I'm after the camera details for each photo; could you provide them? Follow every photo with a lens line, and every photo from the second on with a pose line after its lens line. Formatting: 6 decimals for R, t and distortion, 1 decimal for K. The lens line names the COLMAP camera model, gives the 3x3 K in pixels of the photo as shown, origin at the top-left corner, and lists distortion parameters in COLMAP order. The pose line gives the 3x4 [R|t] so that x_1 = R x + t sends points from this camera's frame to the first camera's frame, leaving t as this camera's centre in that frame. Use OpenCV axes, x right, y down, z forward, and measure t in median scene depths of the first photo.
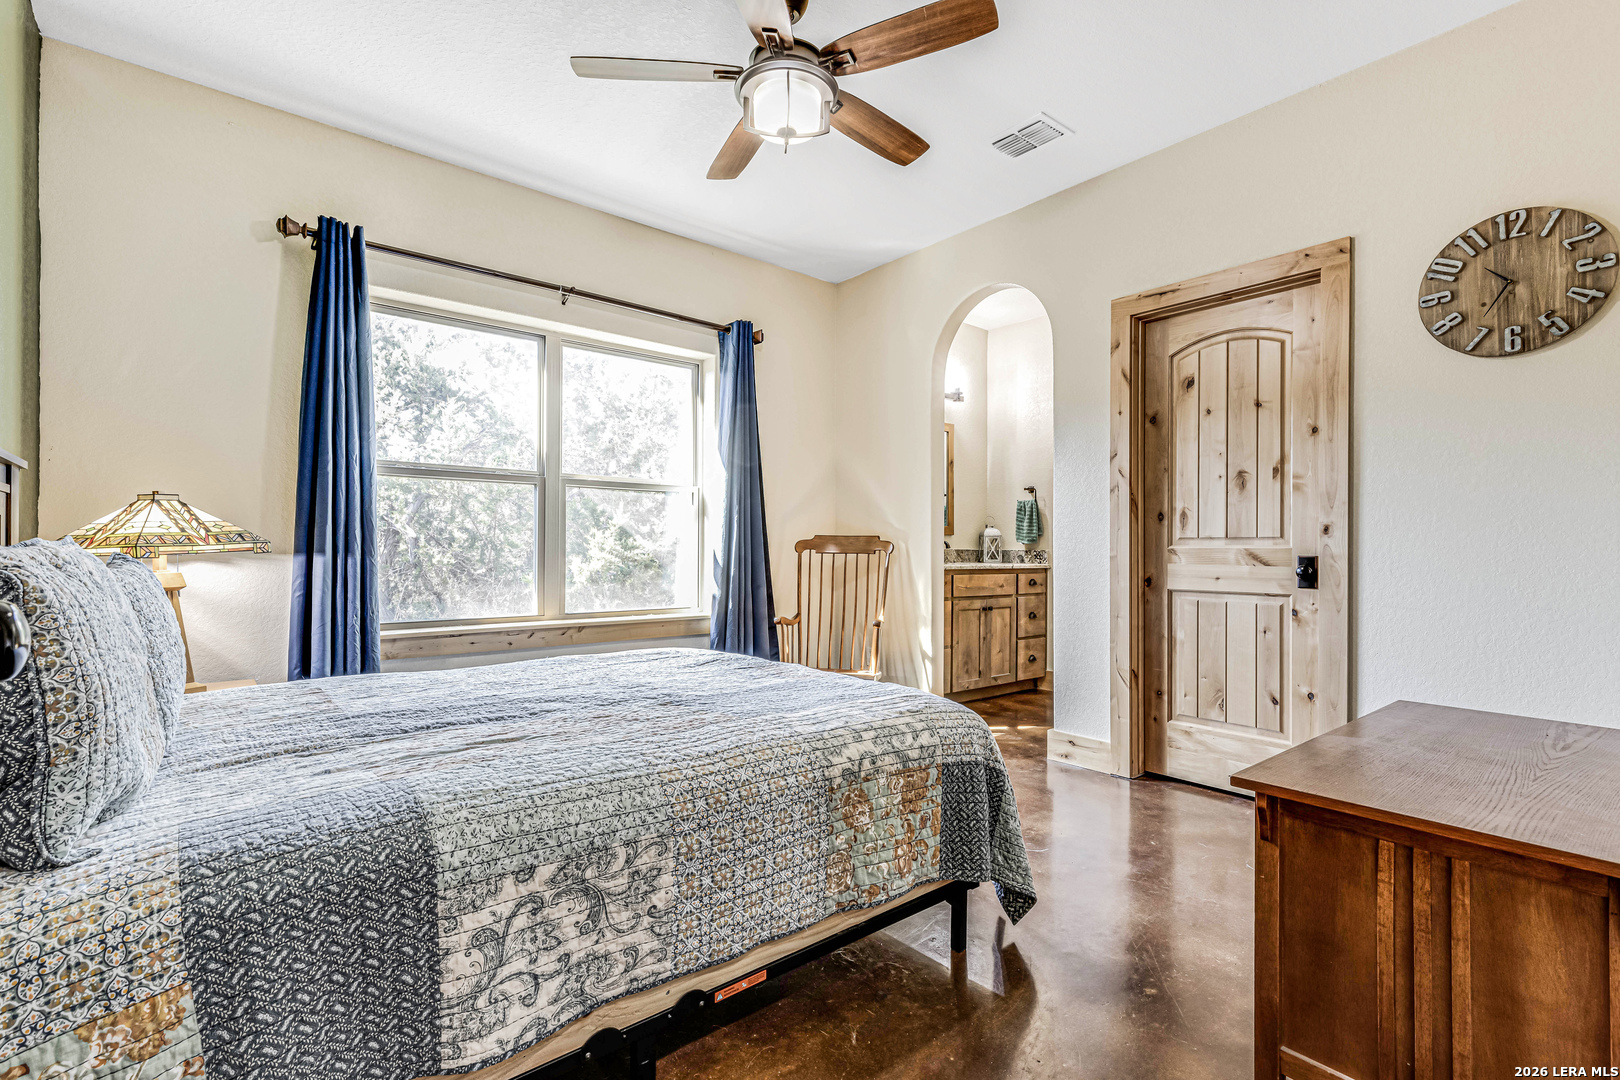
lens RADIAL K [[754.6, 0, 802.5], [0, 754.6, 549.0], [0, 0, 1]] dist [0.013094, 0.000584]
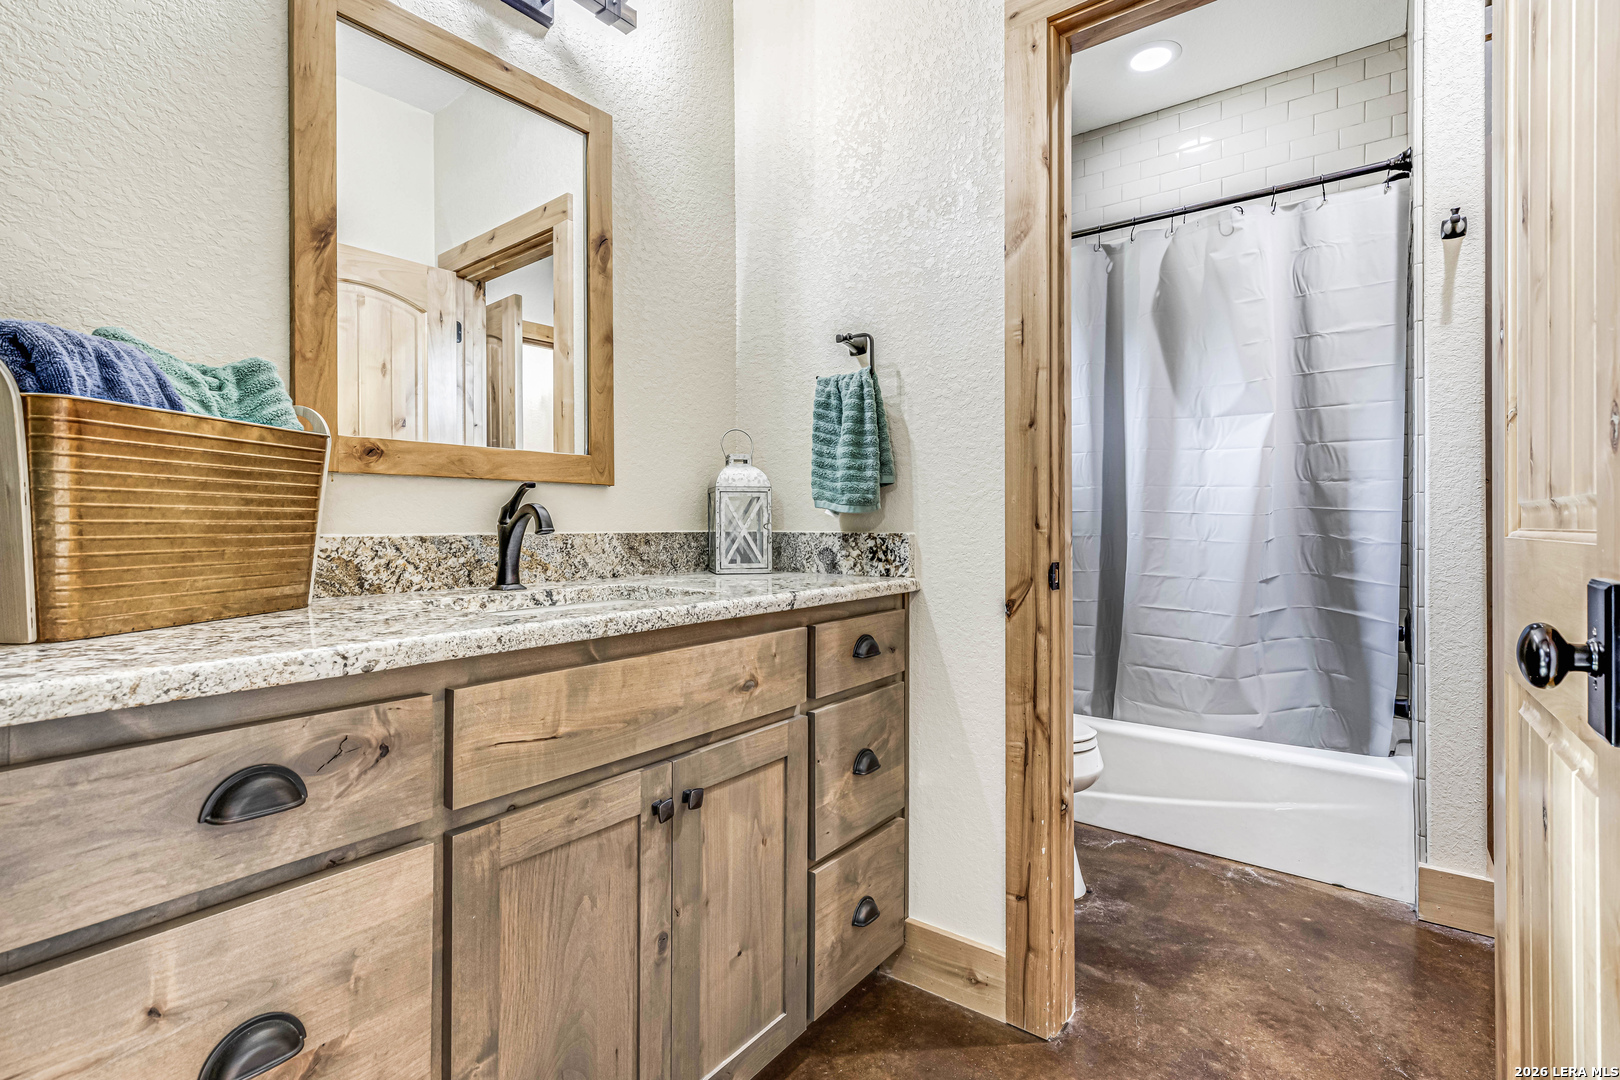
lens RADIAL K [[754.6, 0, 806.8], [0, 754.6, 529.0], [0, 0, 1]] dist [0.013094, 0.000584]
pose [[0.974031, -0.010139, 0.226189, 0.215420], [0.005807, 0.999787, 0.019808, -0.006770], [-0.226342, -0.017981, 0.973882, 0.715737]]
